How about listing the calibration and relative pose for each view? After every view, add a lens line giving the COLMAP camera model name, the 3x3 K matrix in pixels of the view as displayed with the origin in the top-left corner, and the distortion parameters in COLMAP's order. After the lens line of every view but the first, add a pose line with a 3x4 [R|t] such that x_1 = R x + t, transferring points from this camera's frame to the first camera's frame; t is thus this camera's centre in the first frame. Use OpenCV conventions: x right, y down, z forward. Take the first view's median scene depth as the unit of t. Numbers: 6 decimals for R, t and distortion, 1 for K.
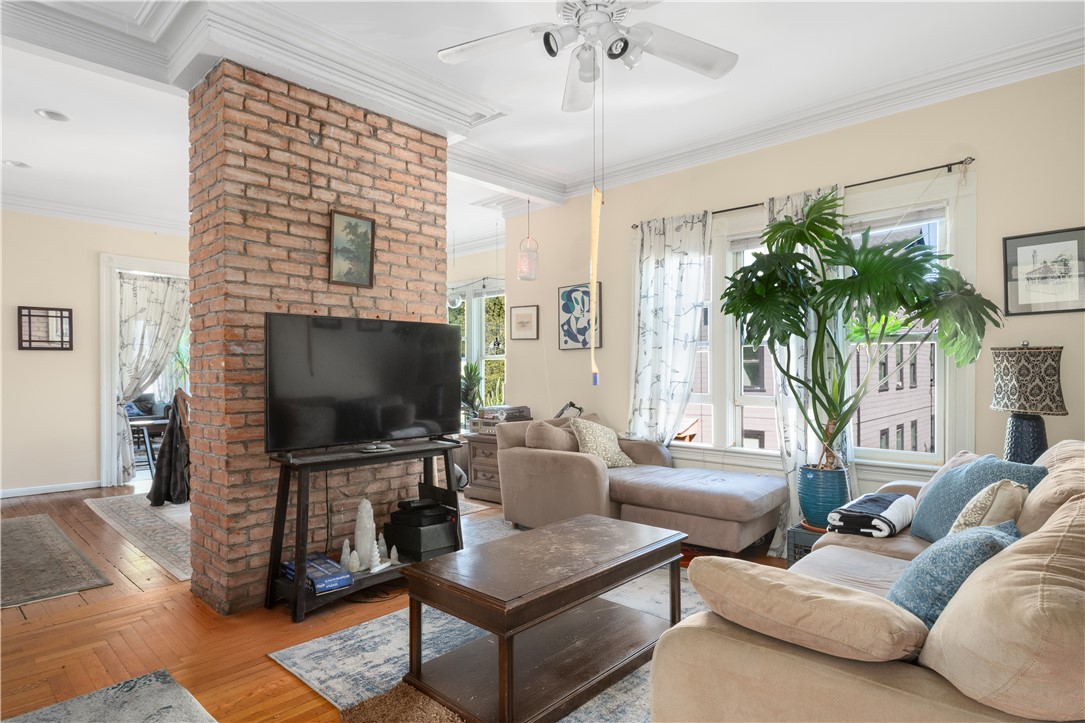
lens RADIAL K [[592.0, 0, 542.2], [0, 592.0, 370.9], [0, 0, 1]] dist [-0.002840, -0.000883]
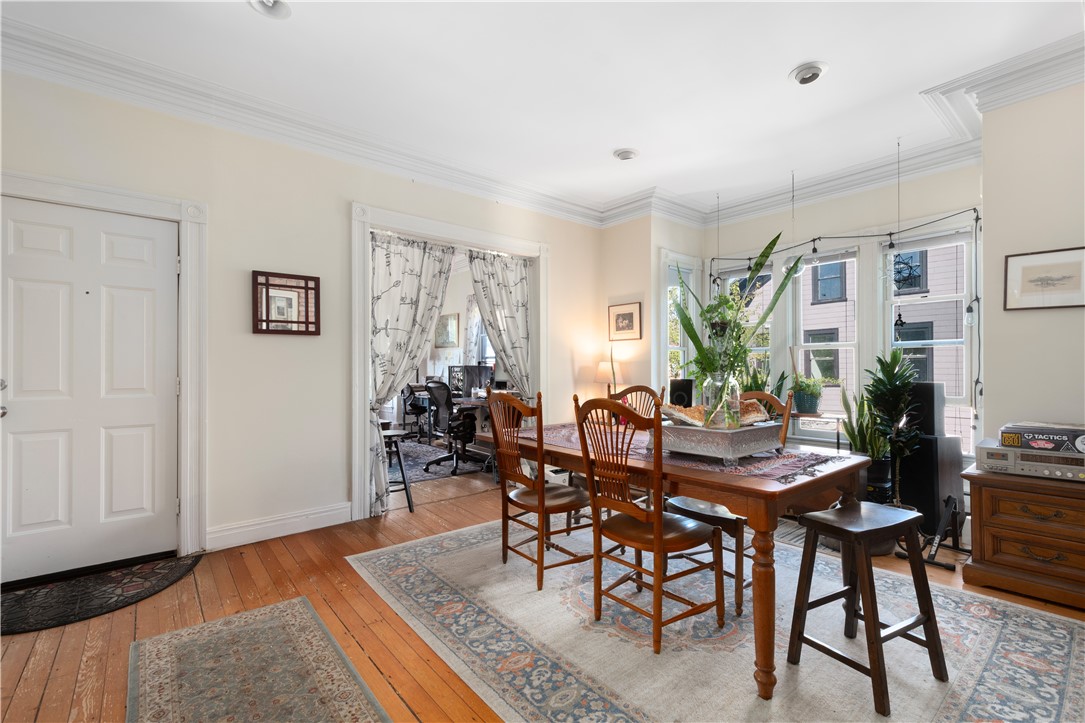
lens RADIAL K [[475.3, 0, 543.8], [0, 475.3, 362.9], [0, 0, 1]] dist [0.010127, 0.000079]
pose [[0.992399, -0.001746, -0.123051, -0.457315], [0.000652, 0.999960, -0.008925, 0.004410], [0.123061, 0.008777, 0.992360, 0.462685]]
